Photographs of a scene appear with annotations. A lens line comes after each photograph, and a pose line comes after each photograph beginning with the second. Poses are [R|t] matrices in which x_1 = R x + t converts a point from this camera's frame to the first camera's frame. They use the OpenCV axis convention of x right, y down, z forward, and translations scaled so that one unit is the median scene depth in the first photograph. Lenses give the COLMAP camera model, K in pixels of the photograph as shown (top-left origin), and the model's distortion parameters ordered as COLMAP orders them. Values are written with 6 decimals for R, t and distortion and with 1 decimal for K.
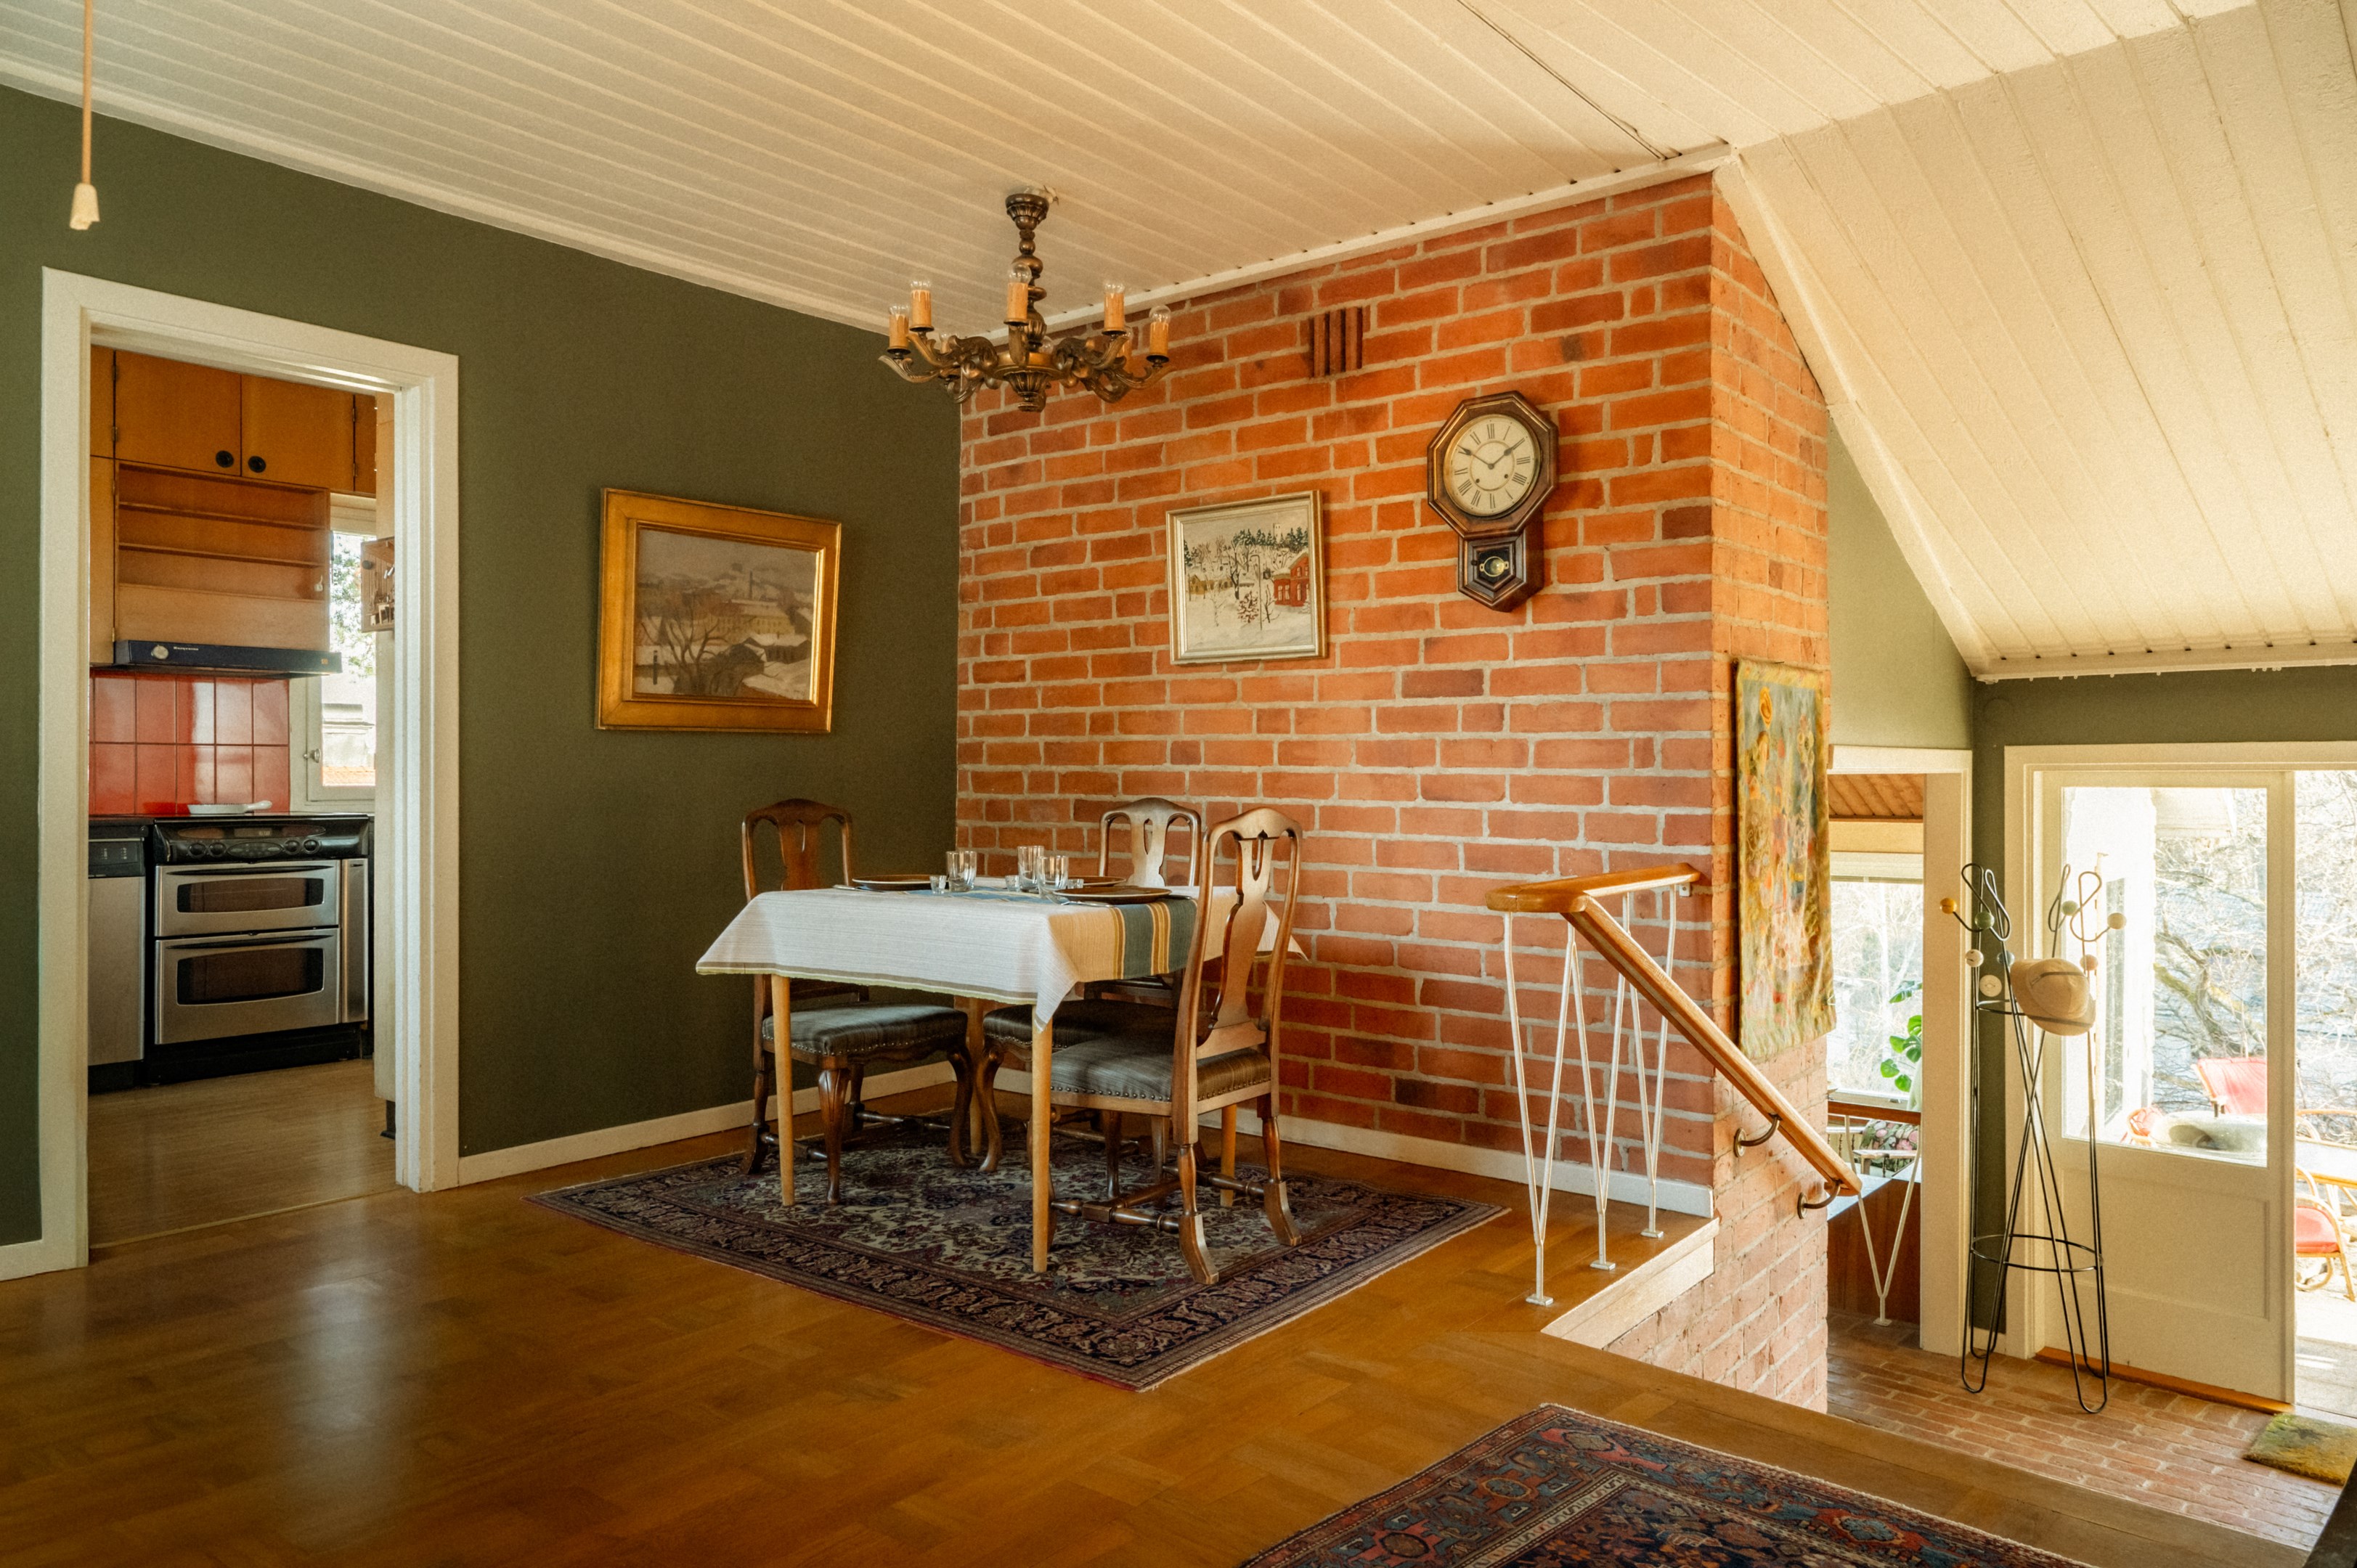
lens RADIAL K [[1607.3, 0, 1171.8], [0, 1607.3, 776.8], [0, 0, 1]] dist [-0.010175, -0.004757]
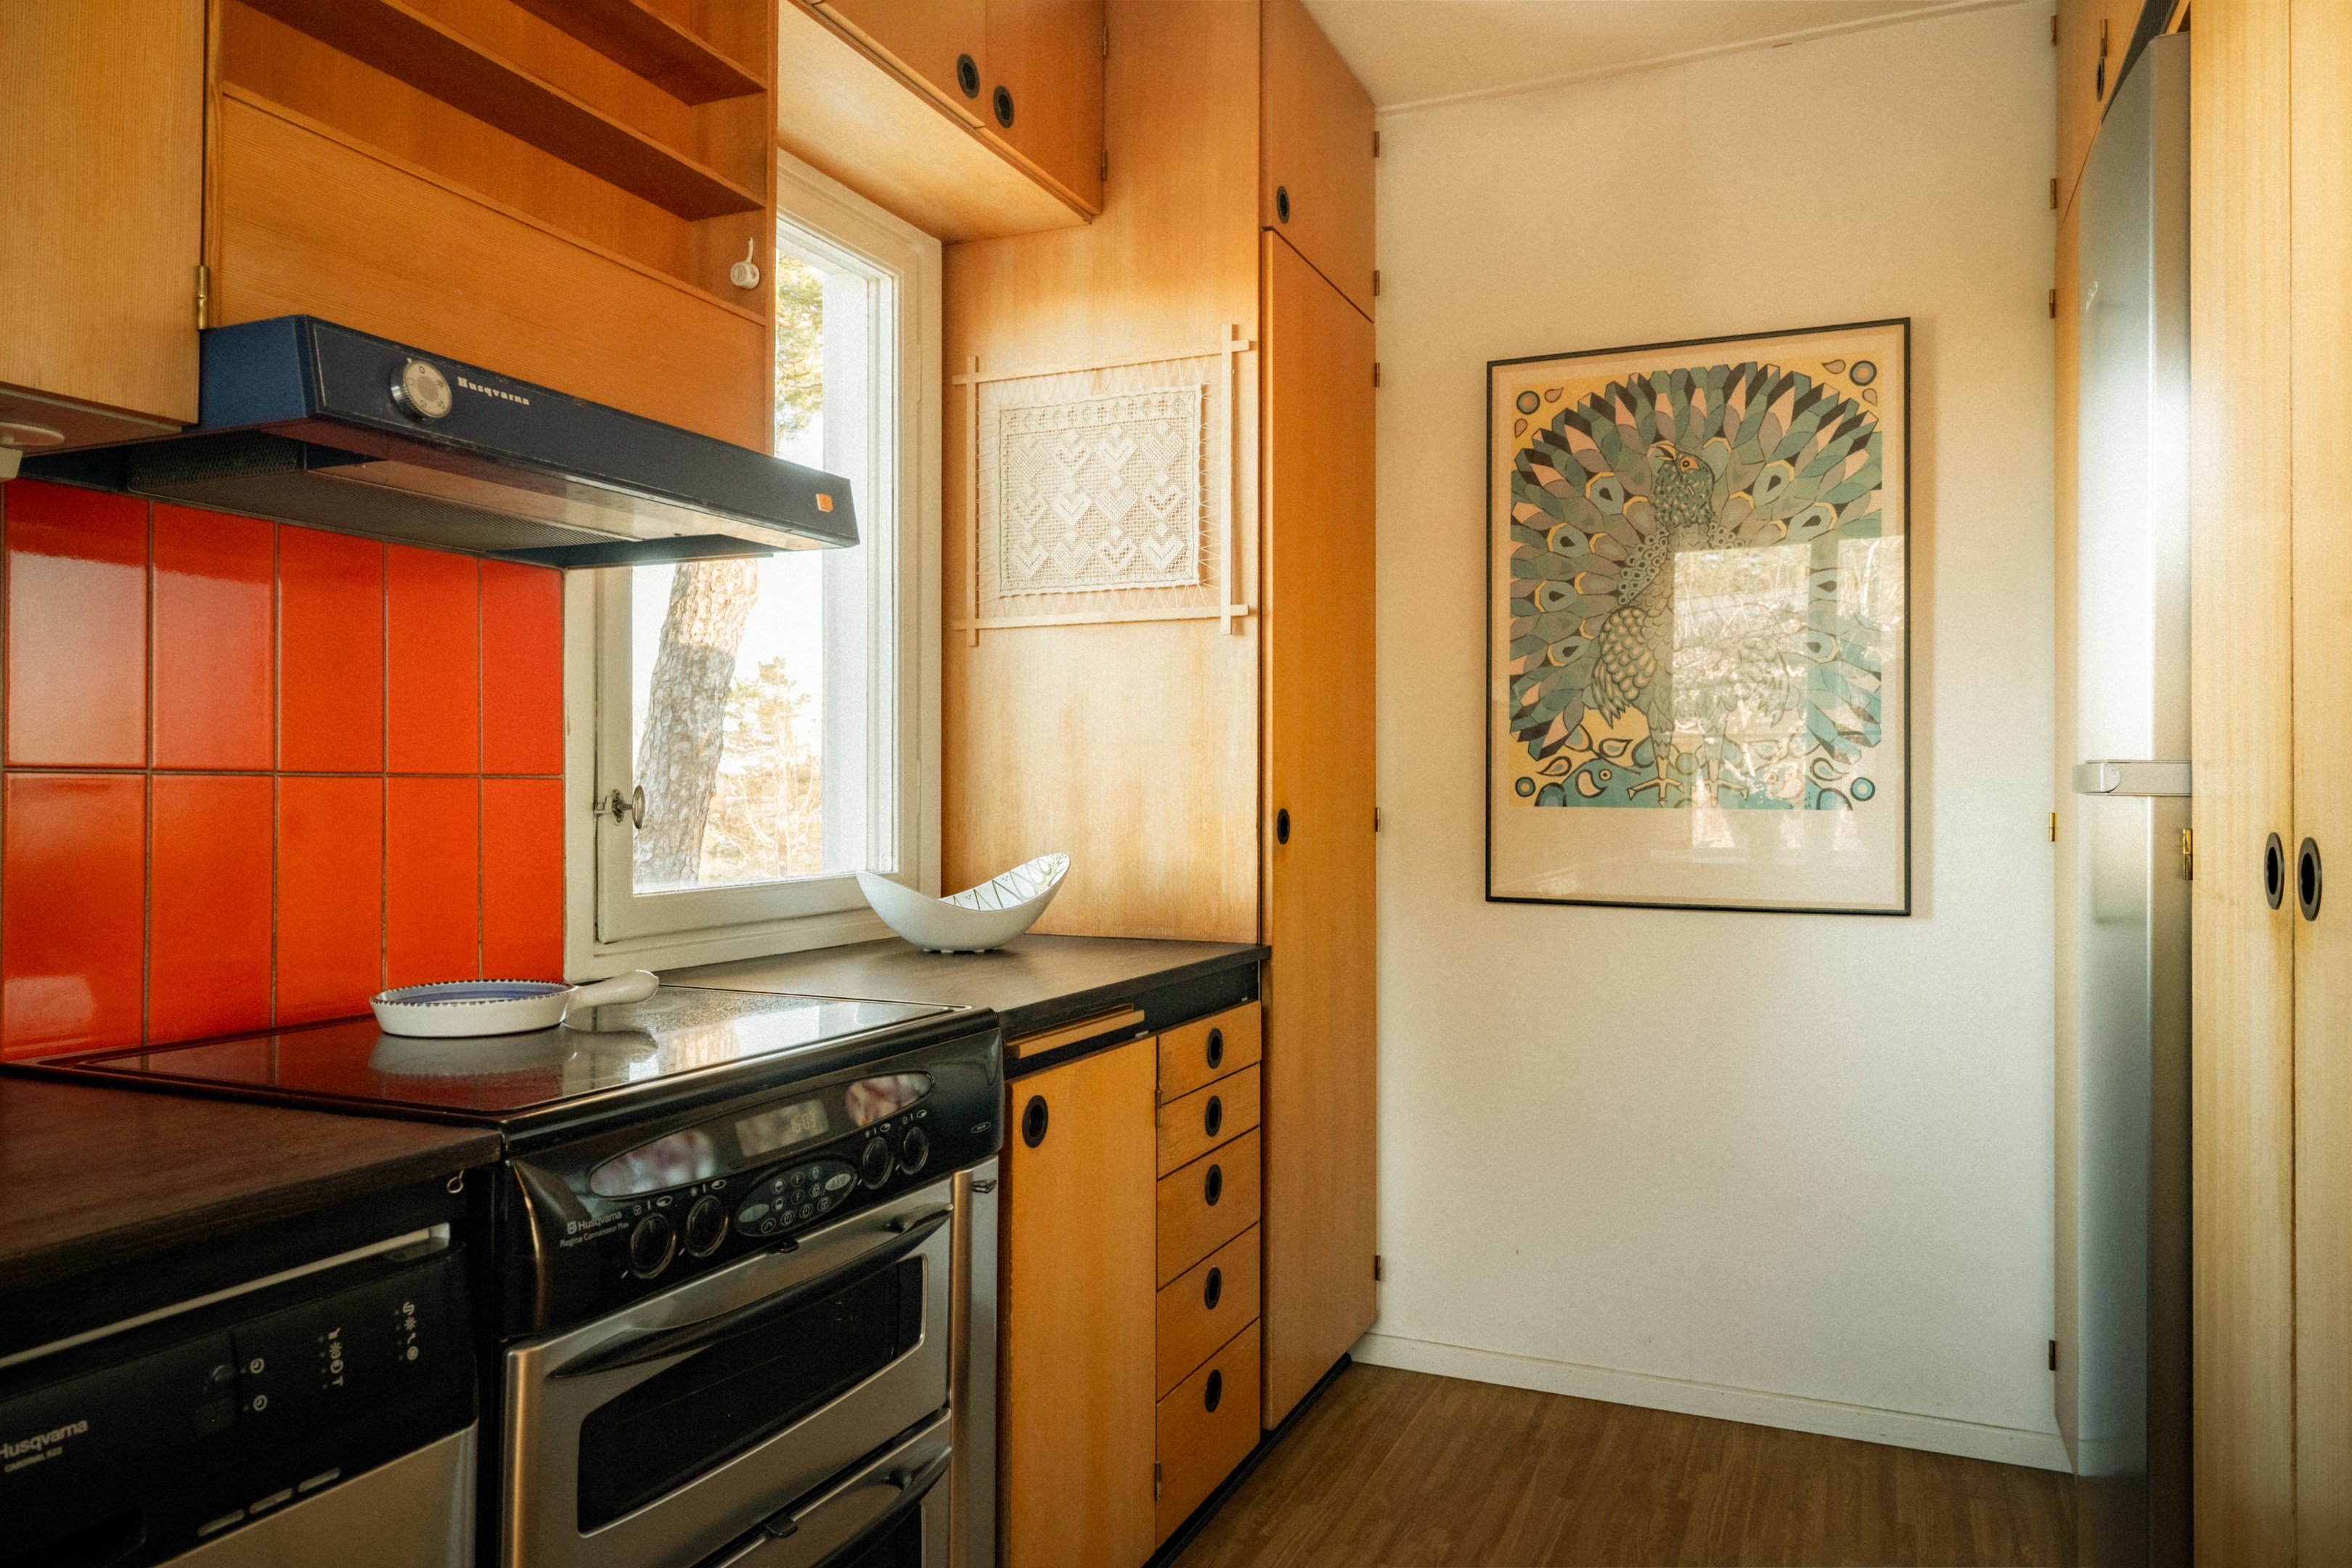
lens RADIAL K [[1604.1, 0, 1172.8], [0, 1604.1, 778.0], [0, 0, 1]] dist [-0.010175, -0.004757]
pose [[0.963742, 0.001190, 0.266833, -0.586448], [0.000515, 0.999980, -0.006317, -0.019417], [-0.266835, 0.006225, 0.963722, 0.741984]]
